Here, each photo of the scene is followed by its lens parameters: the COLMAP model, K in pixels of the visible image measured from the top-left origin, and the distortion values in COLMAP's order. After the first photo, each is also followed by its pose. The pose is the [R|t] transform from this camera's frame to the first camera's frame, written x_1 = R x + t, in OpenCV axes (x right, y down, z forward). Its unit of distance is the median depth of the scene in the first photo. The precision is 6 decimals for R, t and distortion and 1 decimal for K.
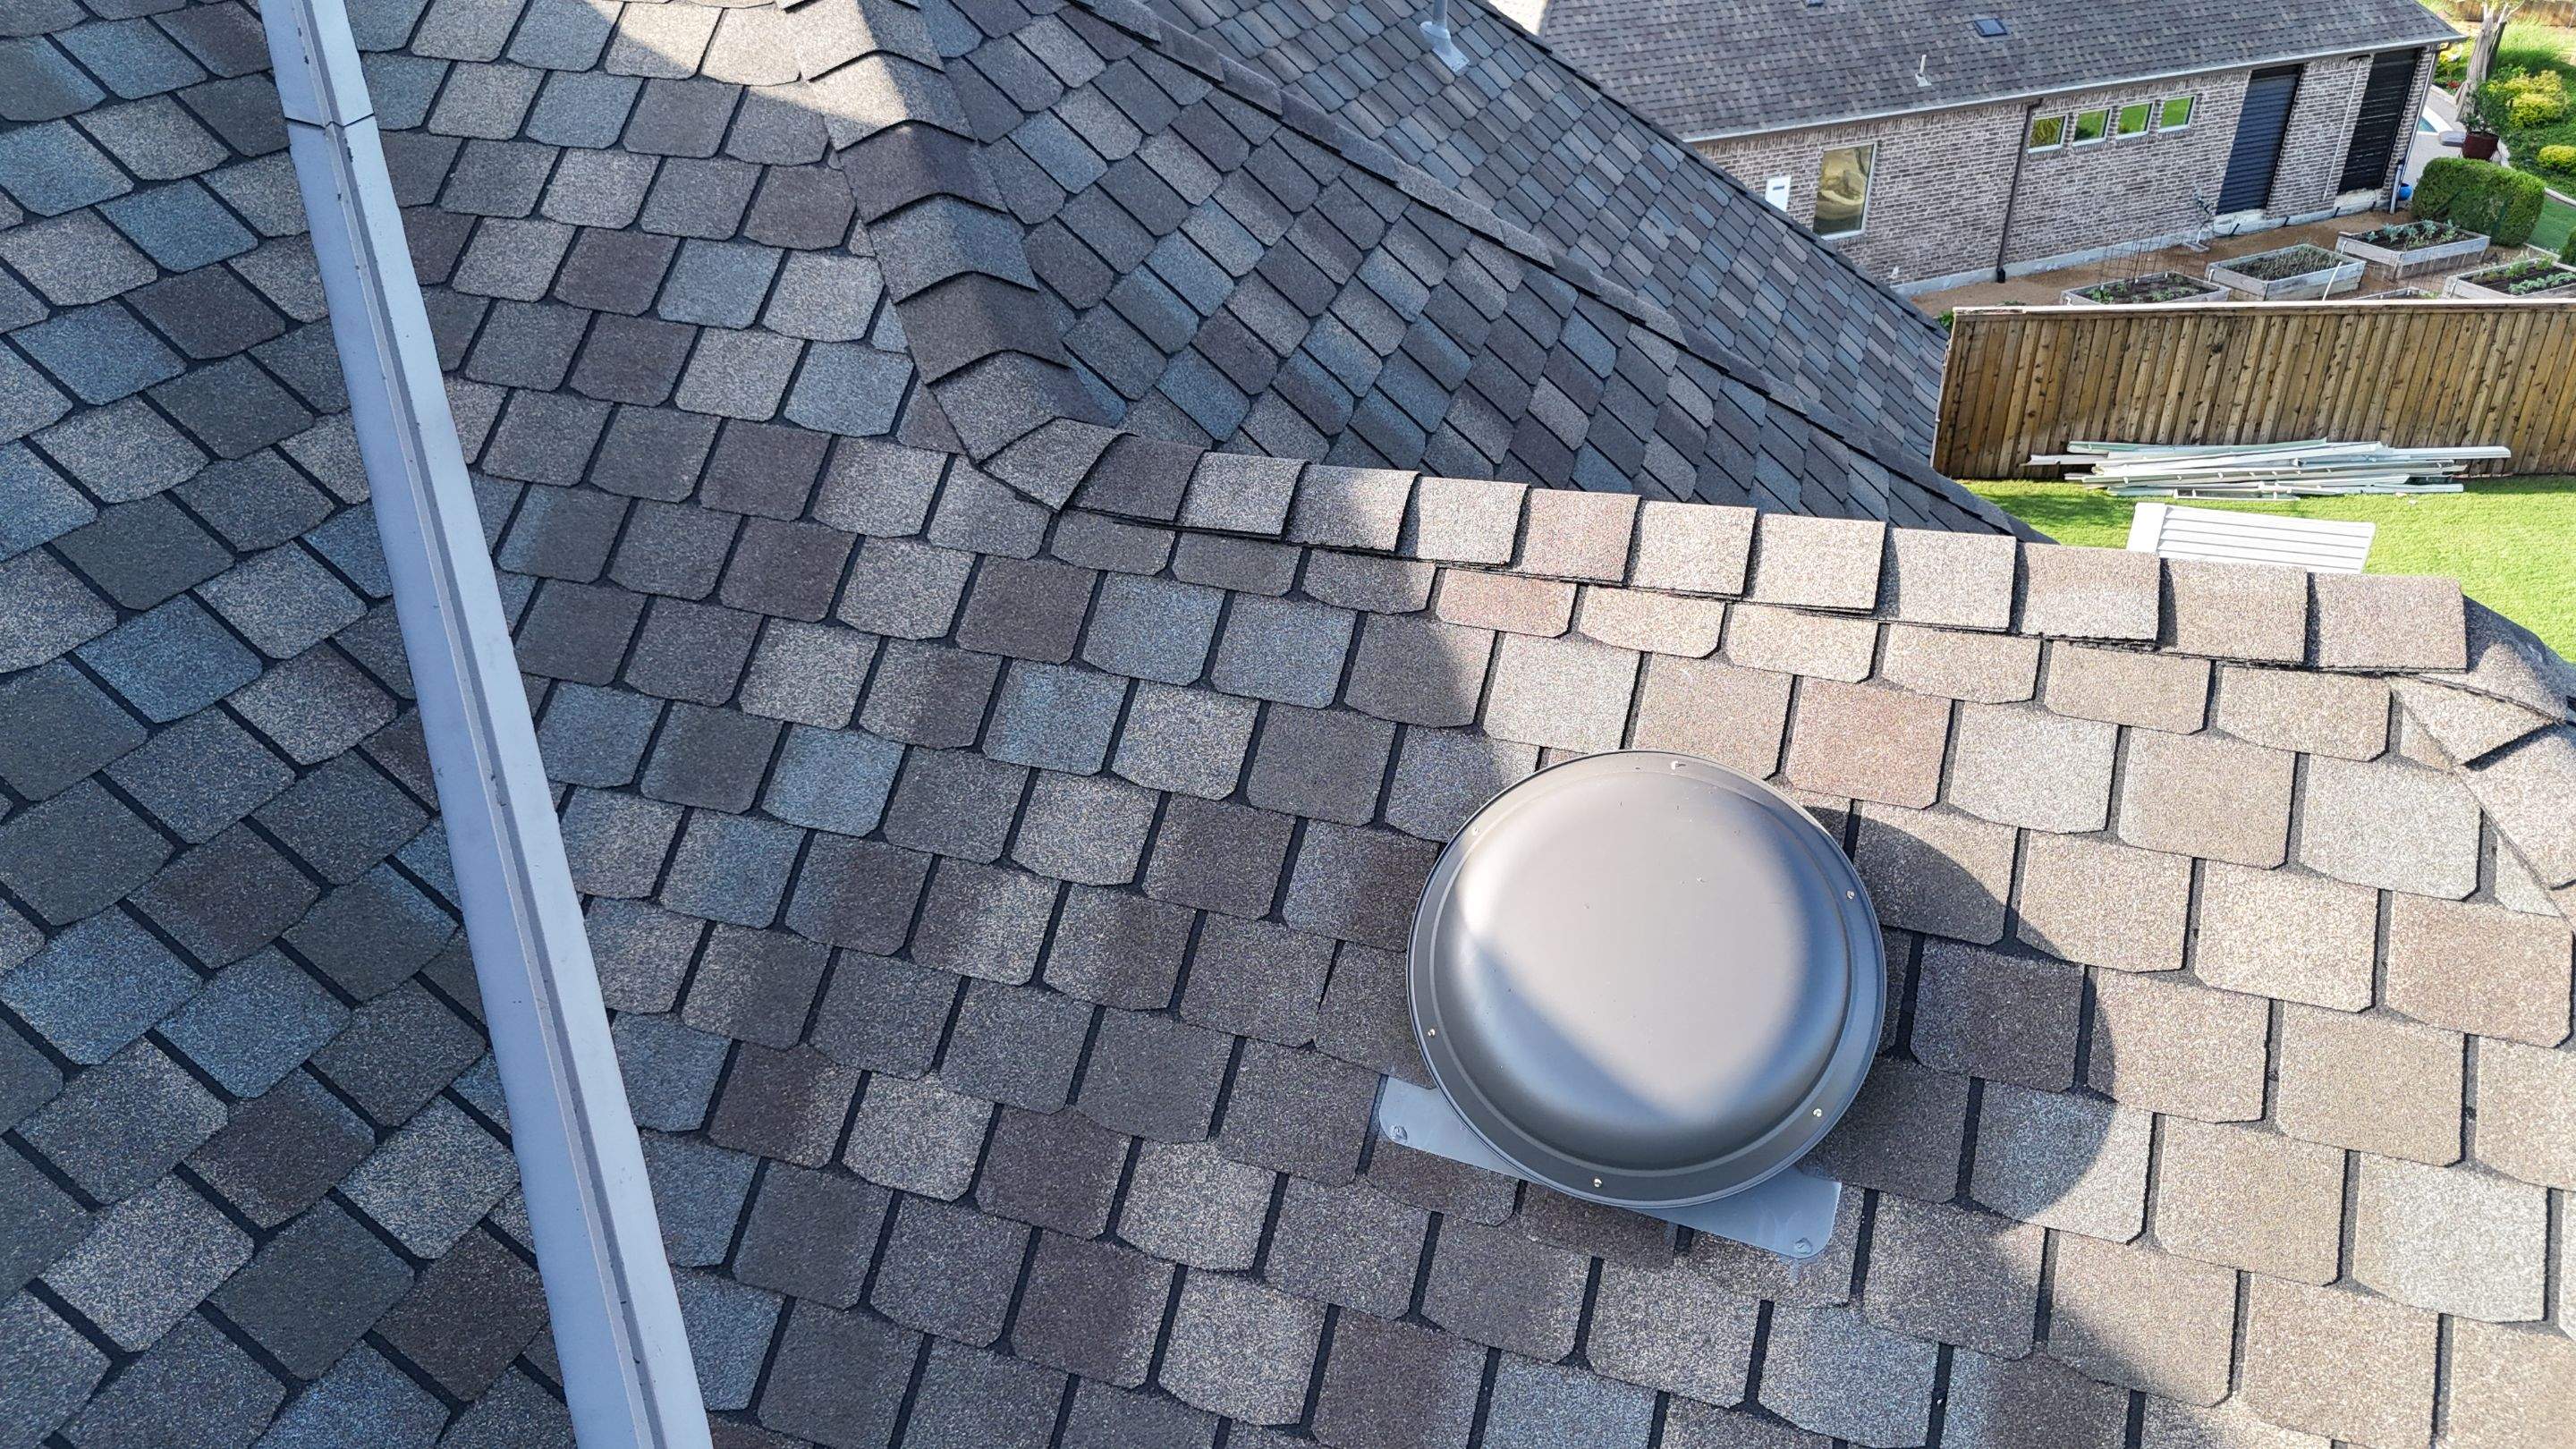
lens RADIAL K [[1907.8, 0, 1288.0], [0, 1907.8, 724.5], [0, 0, 1]] dist [0.058159, -0.046697]
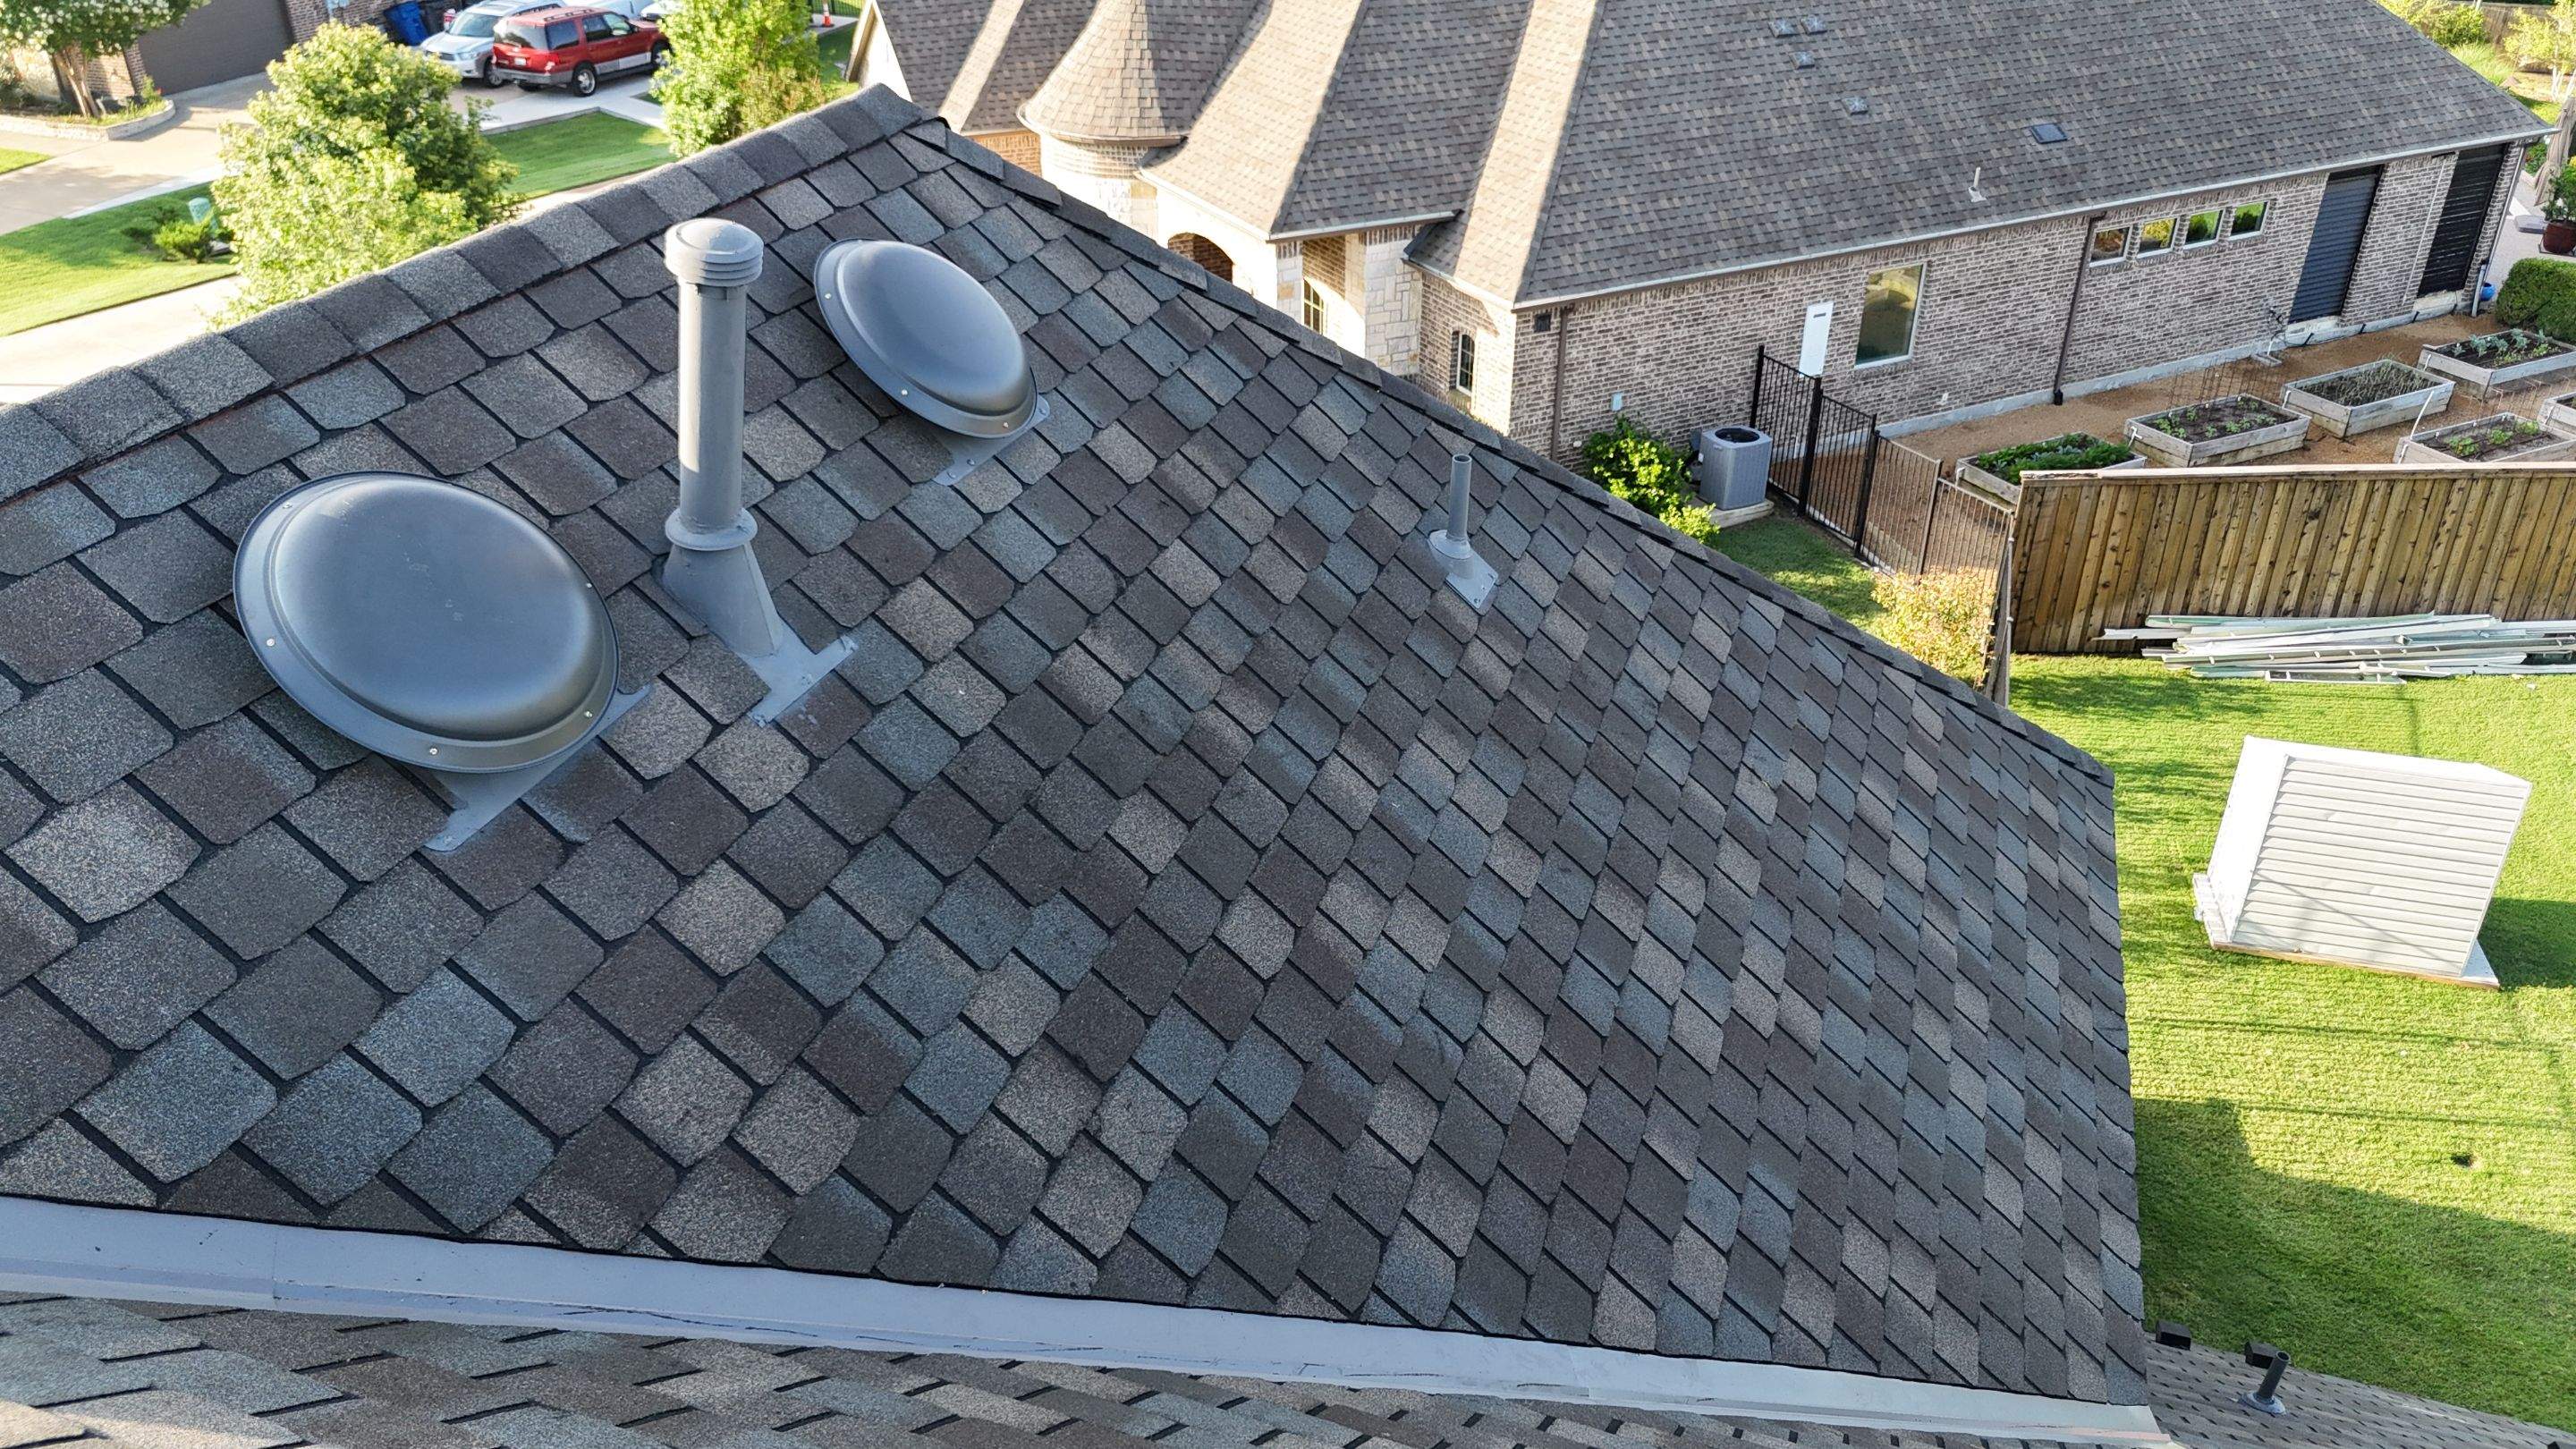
lens RADIAL K [[1912.5, 0, 1297.5], [0, 1912.5, 715.1], [0, 0, 1]] dist [0.071390, -0.061757]
pose [[0.999995, 0.001825, 0.002691, 0.005832], [-0.001818, 0.999995, -0.002601, -0.096064], [-0.002696, 0.002596, 0.999993, 0.095657]]
